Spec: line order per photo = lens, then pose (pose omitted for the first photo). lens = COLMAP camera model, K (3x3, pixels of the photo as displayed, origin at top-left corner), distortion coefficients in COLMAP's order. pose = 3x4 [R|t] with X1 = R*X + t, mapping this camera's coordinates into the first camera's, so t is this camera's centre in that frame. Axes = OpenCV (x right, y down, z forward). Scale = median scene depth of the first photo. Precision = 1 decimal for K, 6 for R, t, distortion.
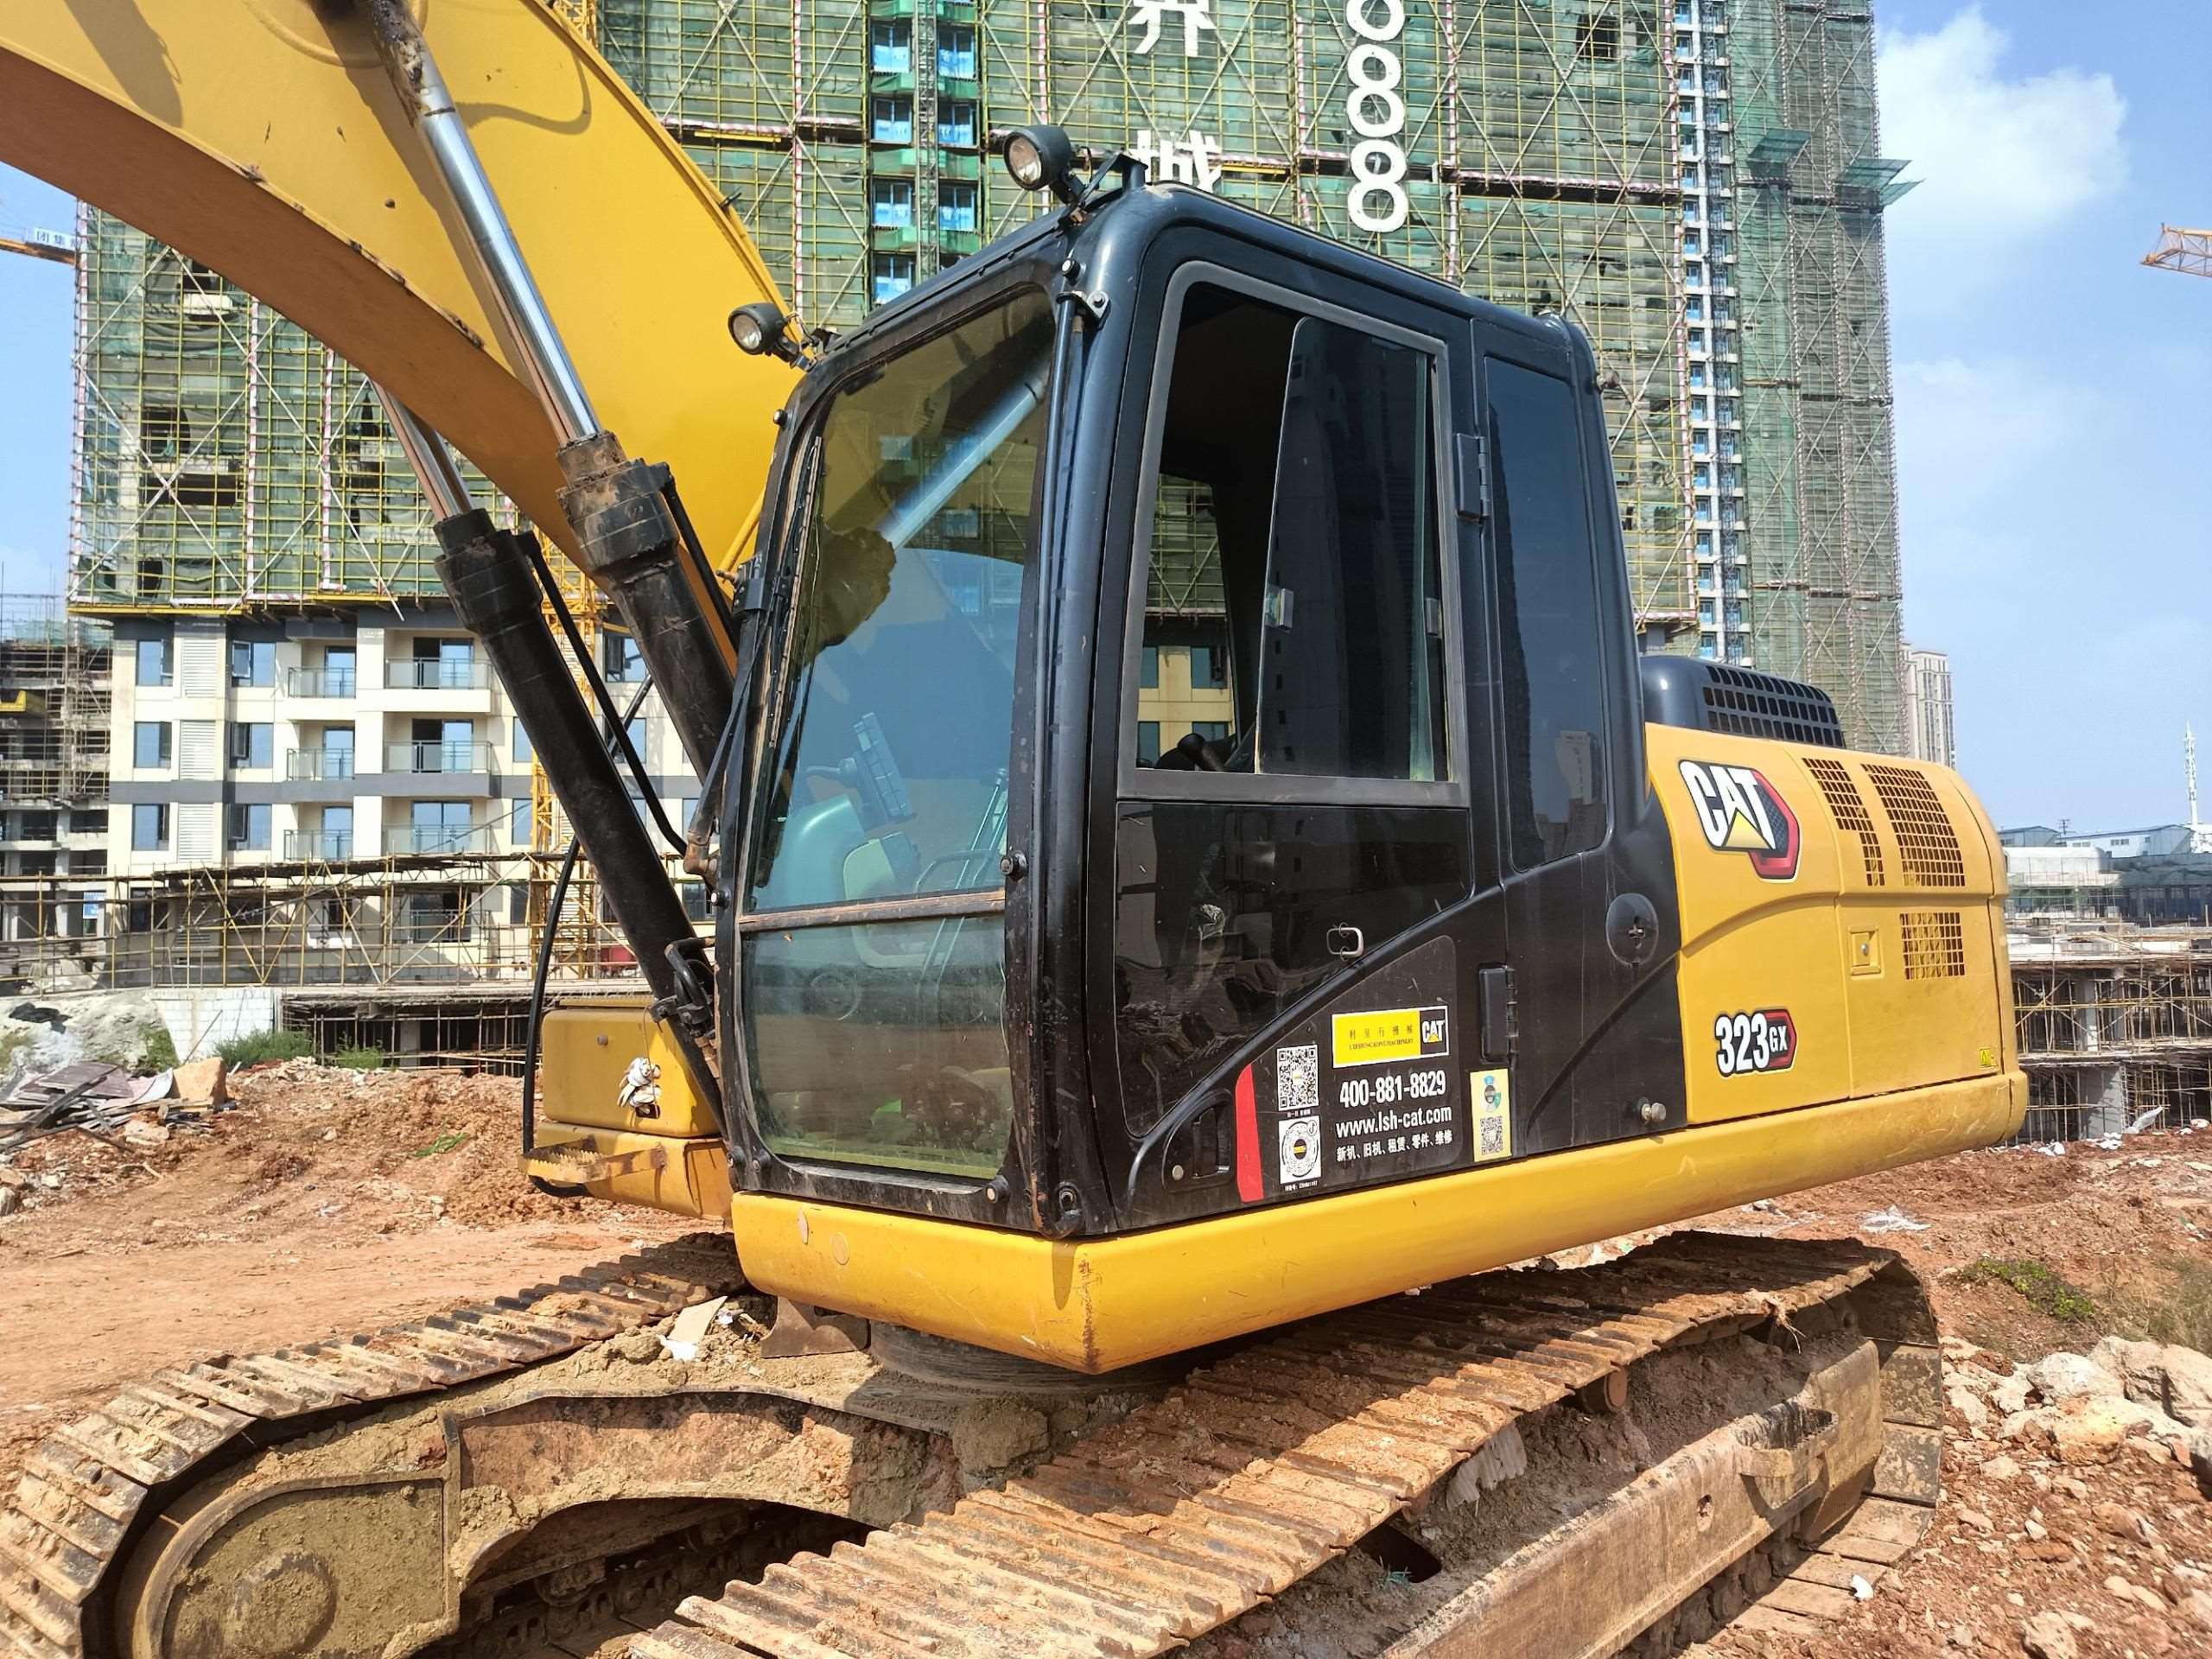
lens RADIAL K [[1660.1, 0, 1099.4], [0, 1660.1, 823.9], [0, 0, 1]] dist [0.046289, -0.031015]
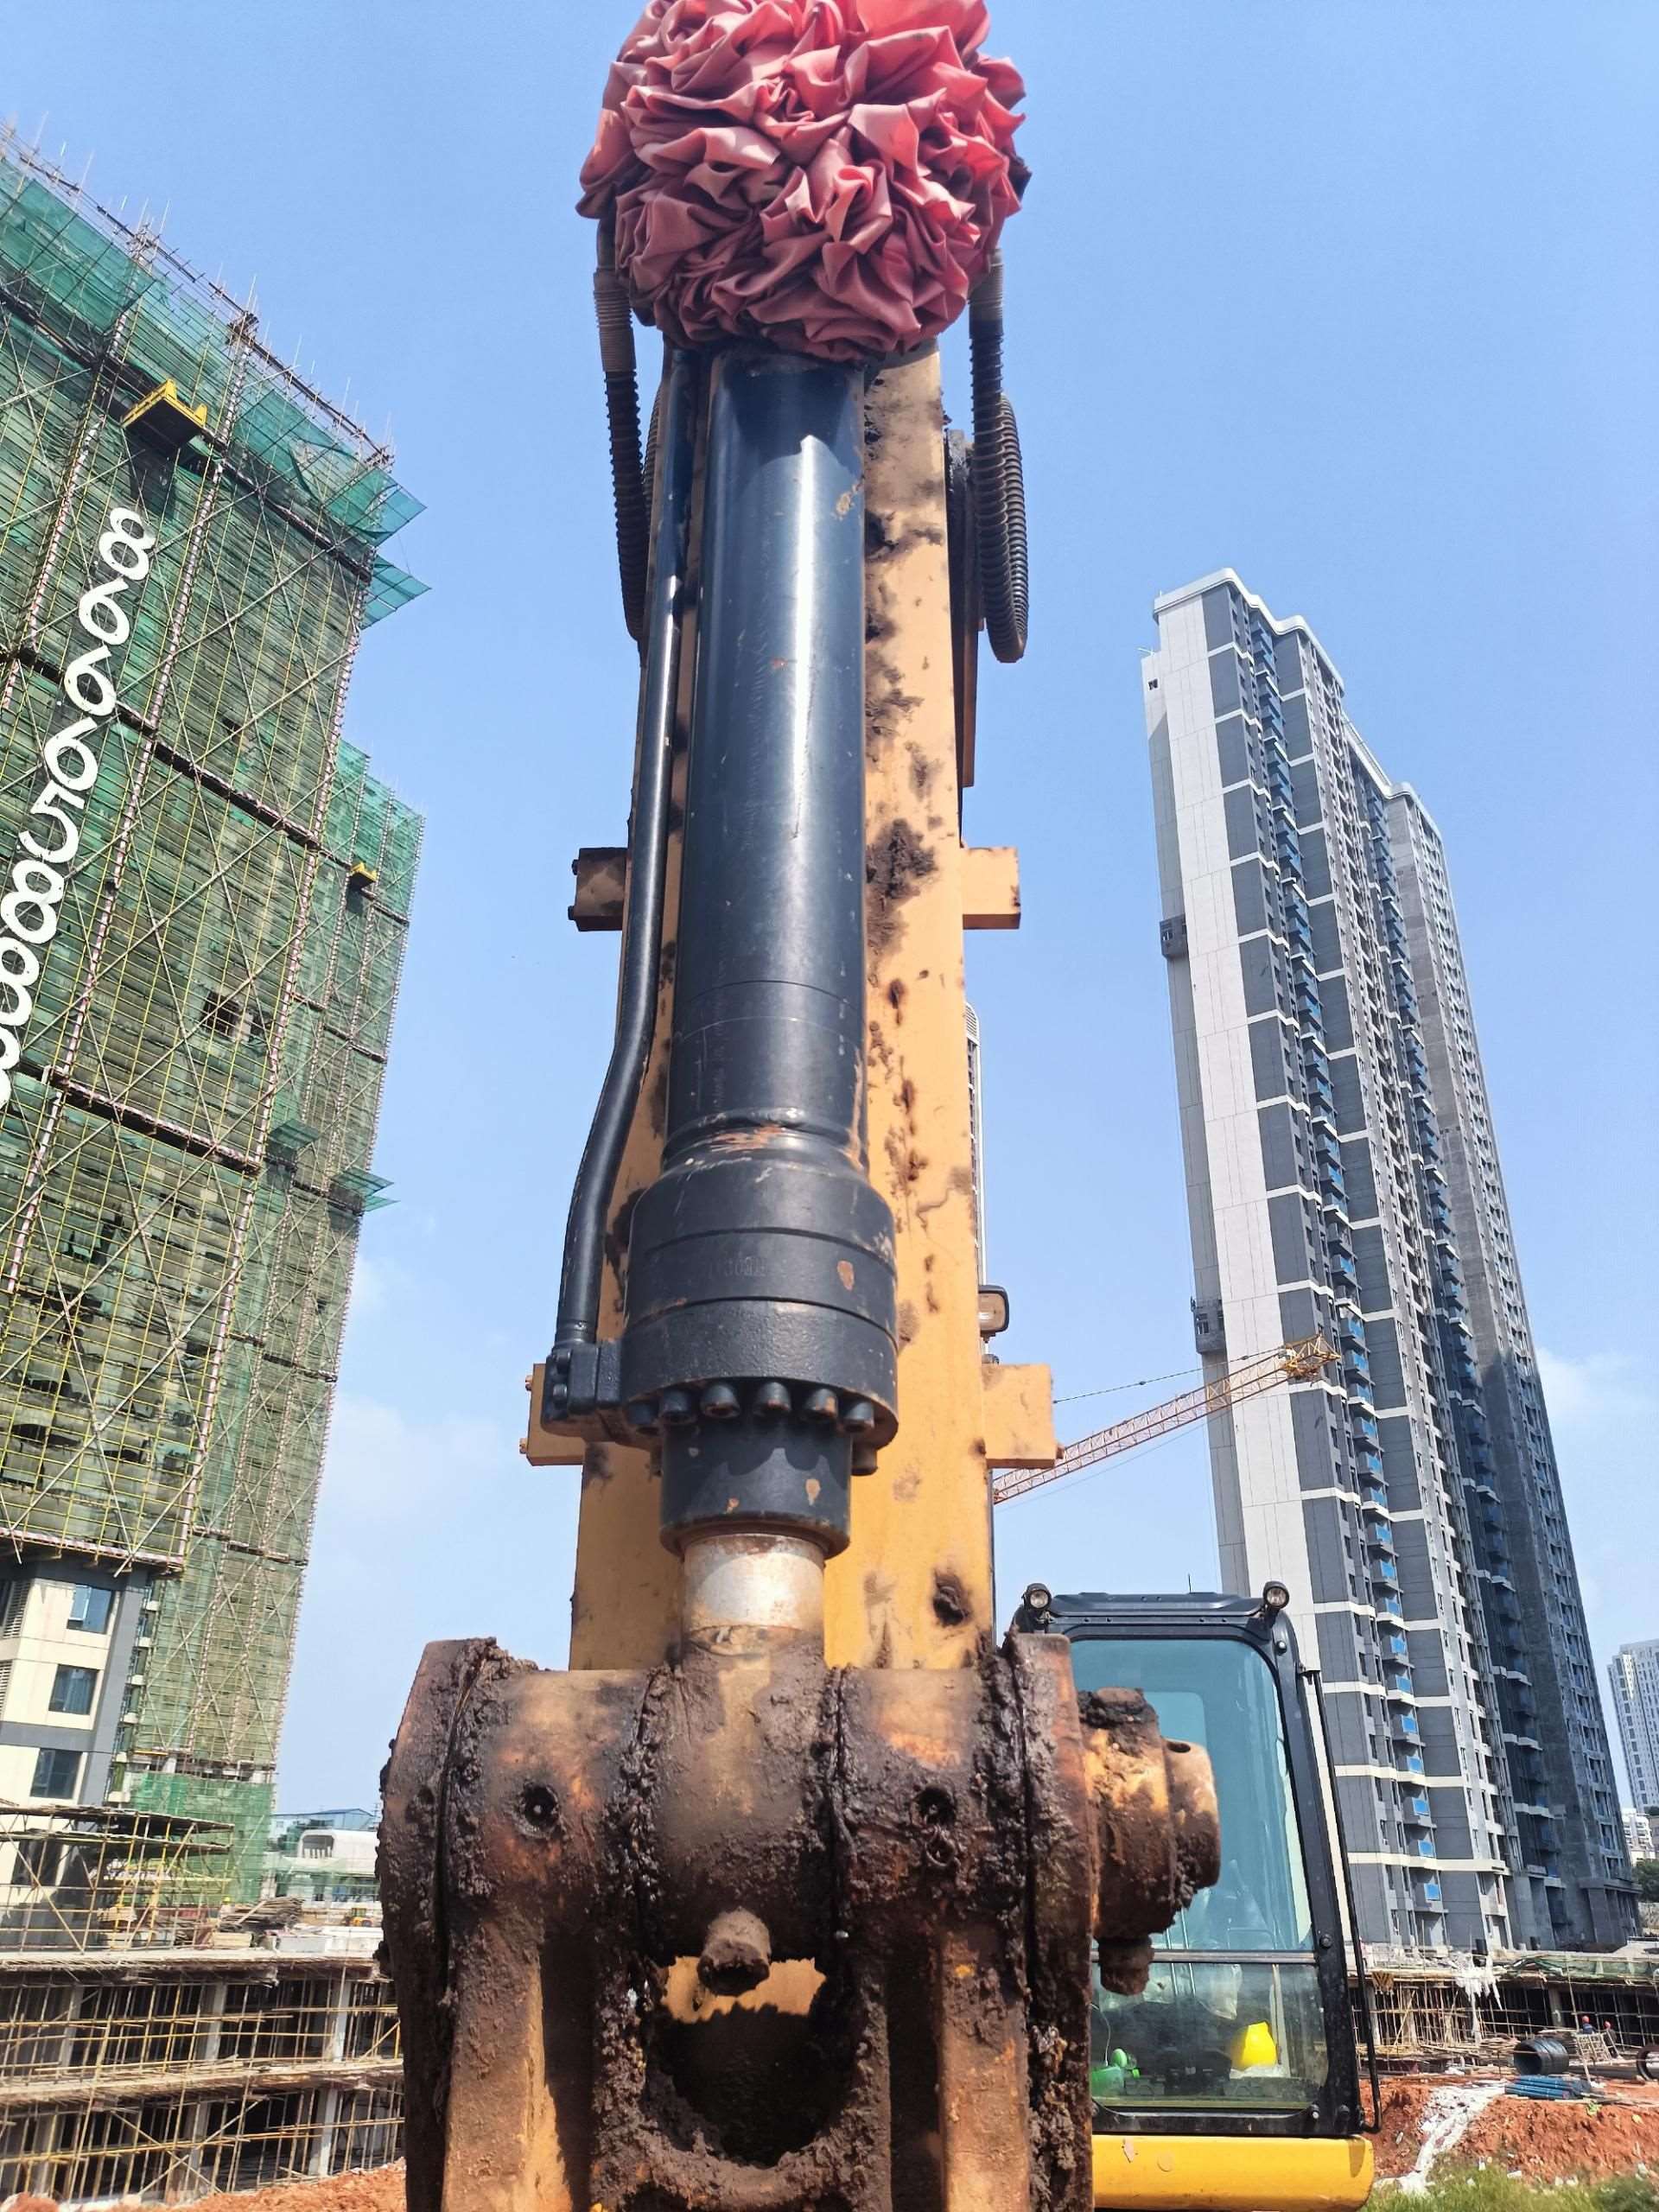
lens RADIAL K [[1660.1, 0, 825.0], [0, 1660.1, 1115.4], [0, 0, 1]] dist [0.046289, -0.031015]
pose [[0.712625, 0.334809, 0.616498, -0.075909], [-0.083455, 0.912988, -0.399360, -0.001041], [-0.696564, 0.233144, 0.678559, -0.010562]]
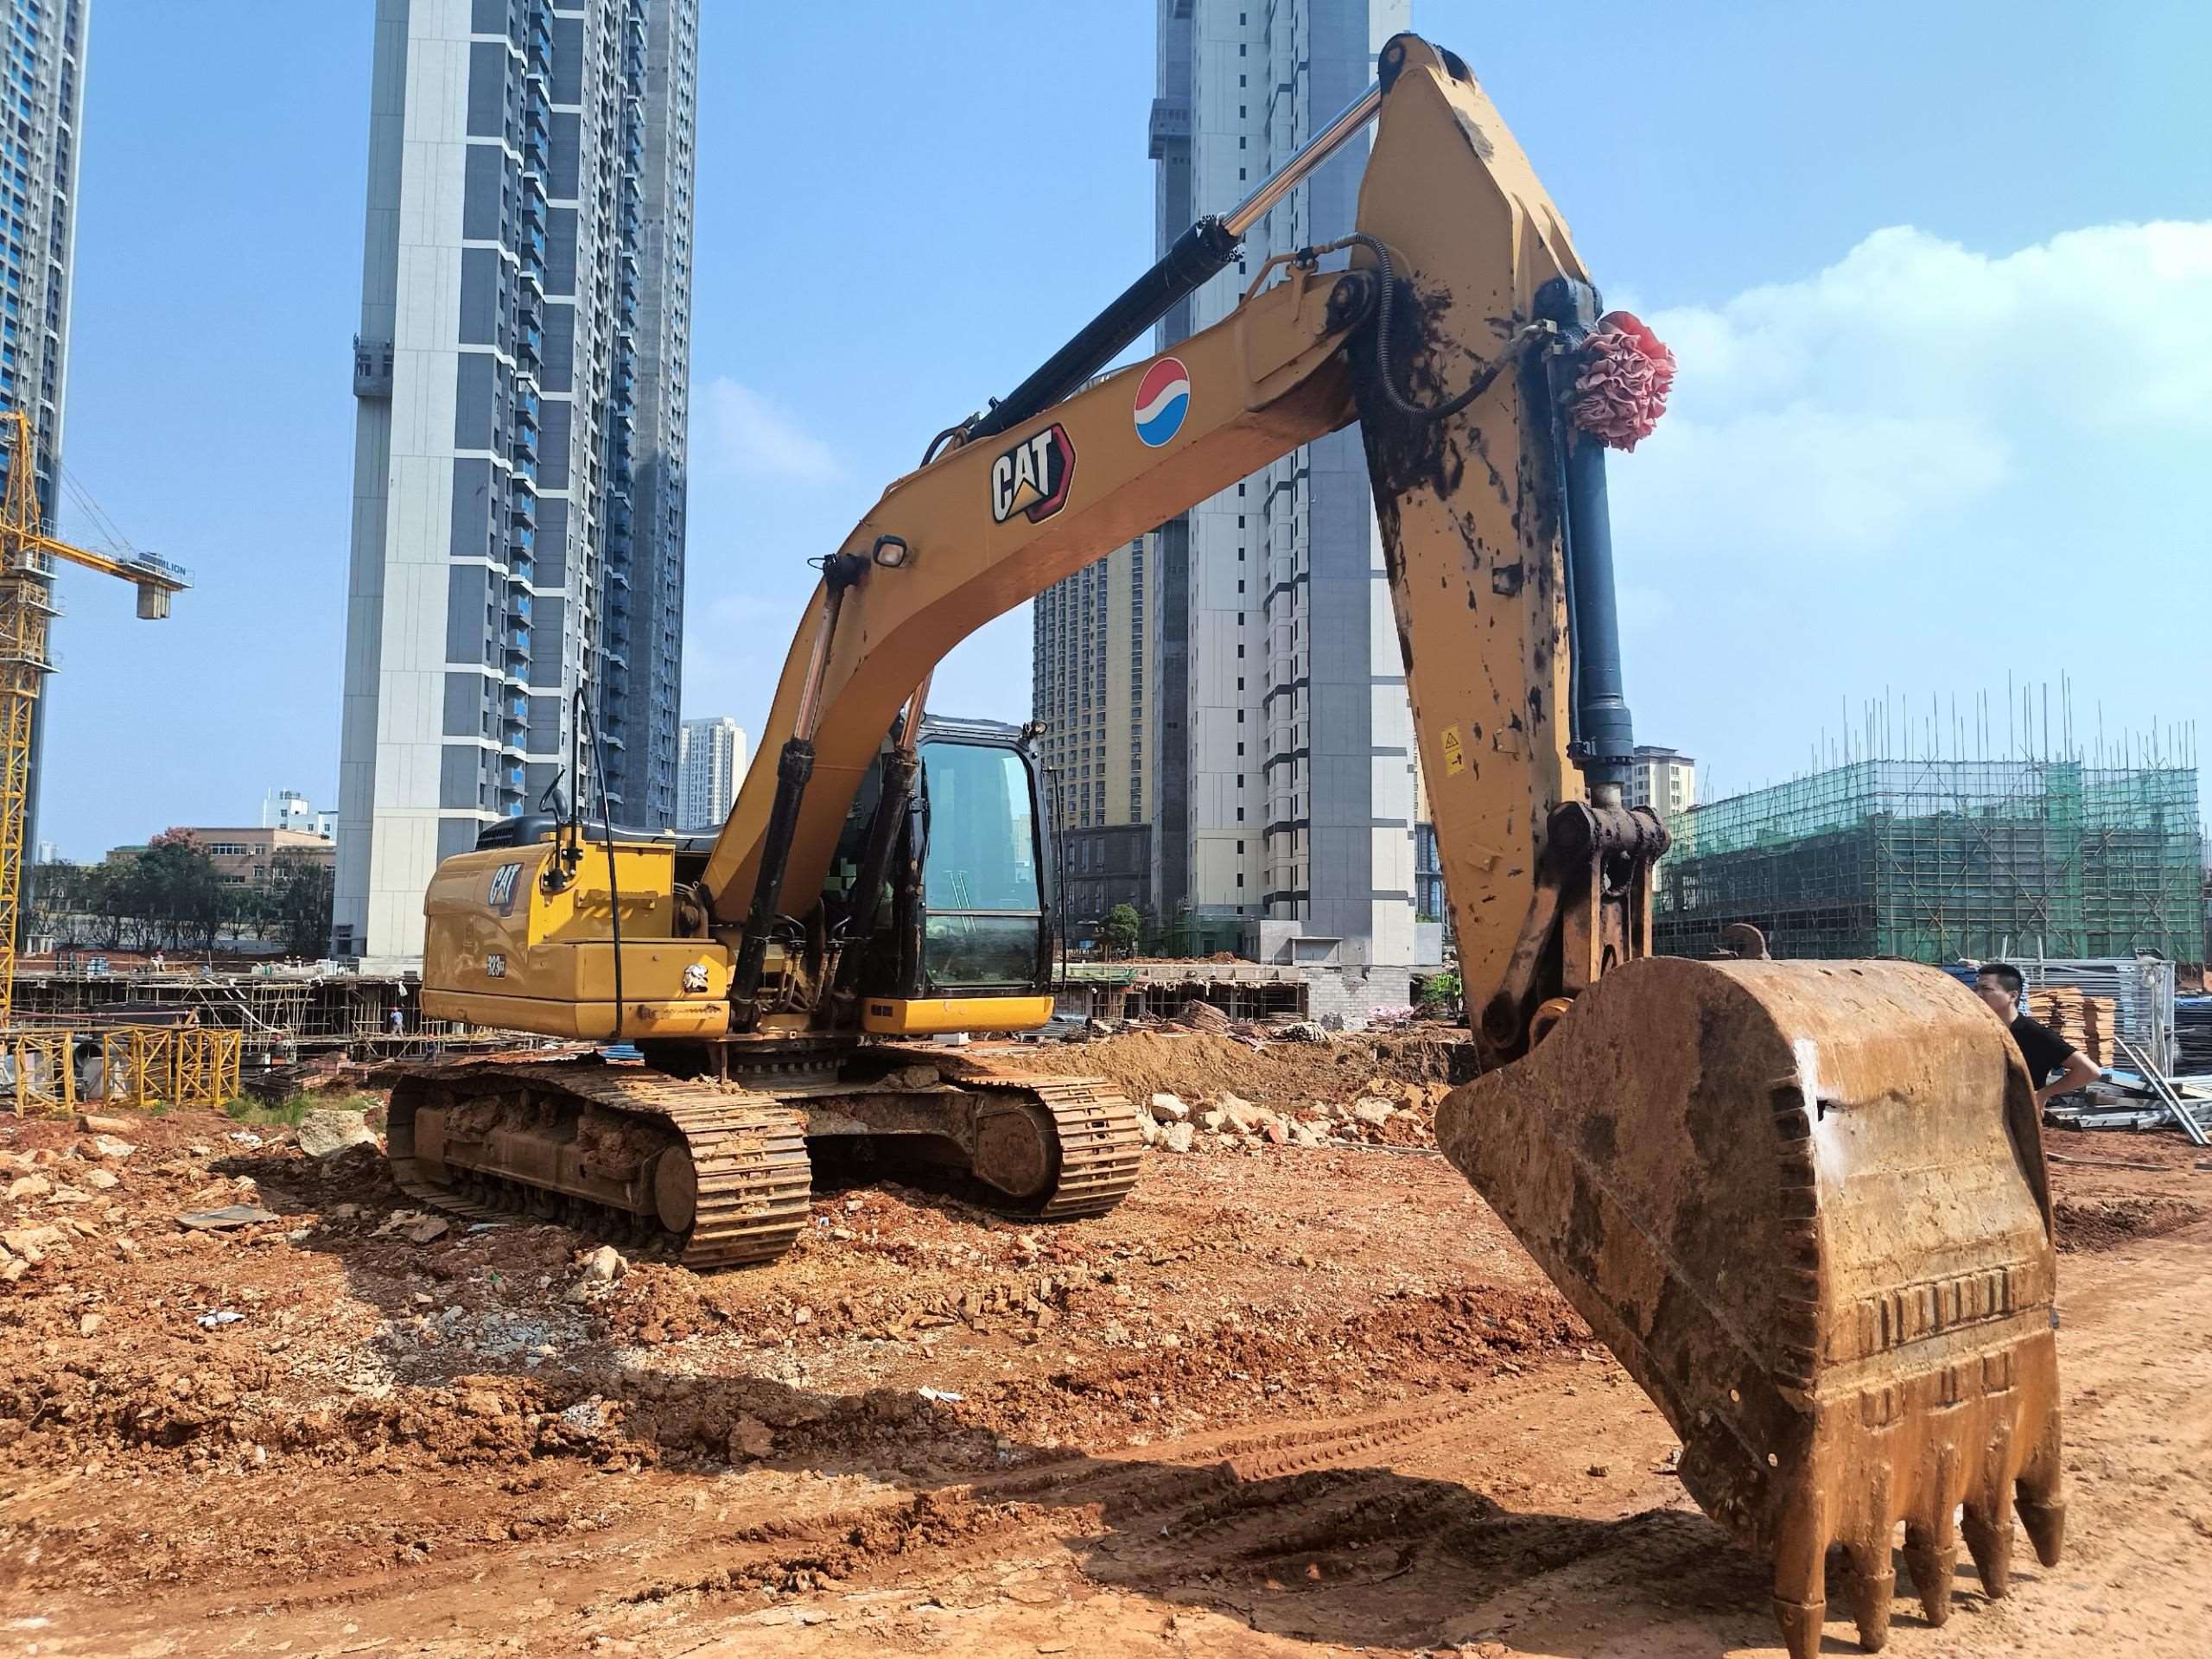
lens RADIAL K [[1660.1, 0, 1084.0], [0, 1660.1, 839.4], [0, 0, 1]] dist [0.046289, -0.031015]
pose [[0.123990, 0.095456, 0.987681, -0.137685], [-0.086255, 0.992631, -0.085106, 0.006791], [-0.988527, -0.074641, 0.131310, 0.012667]]
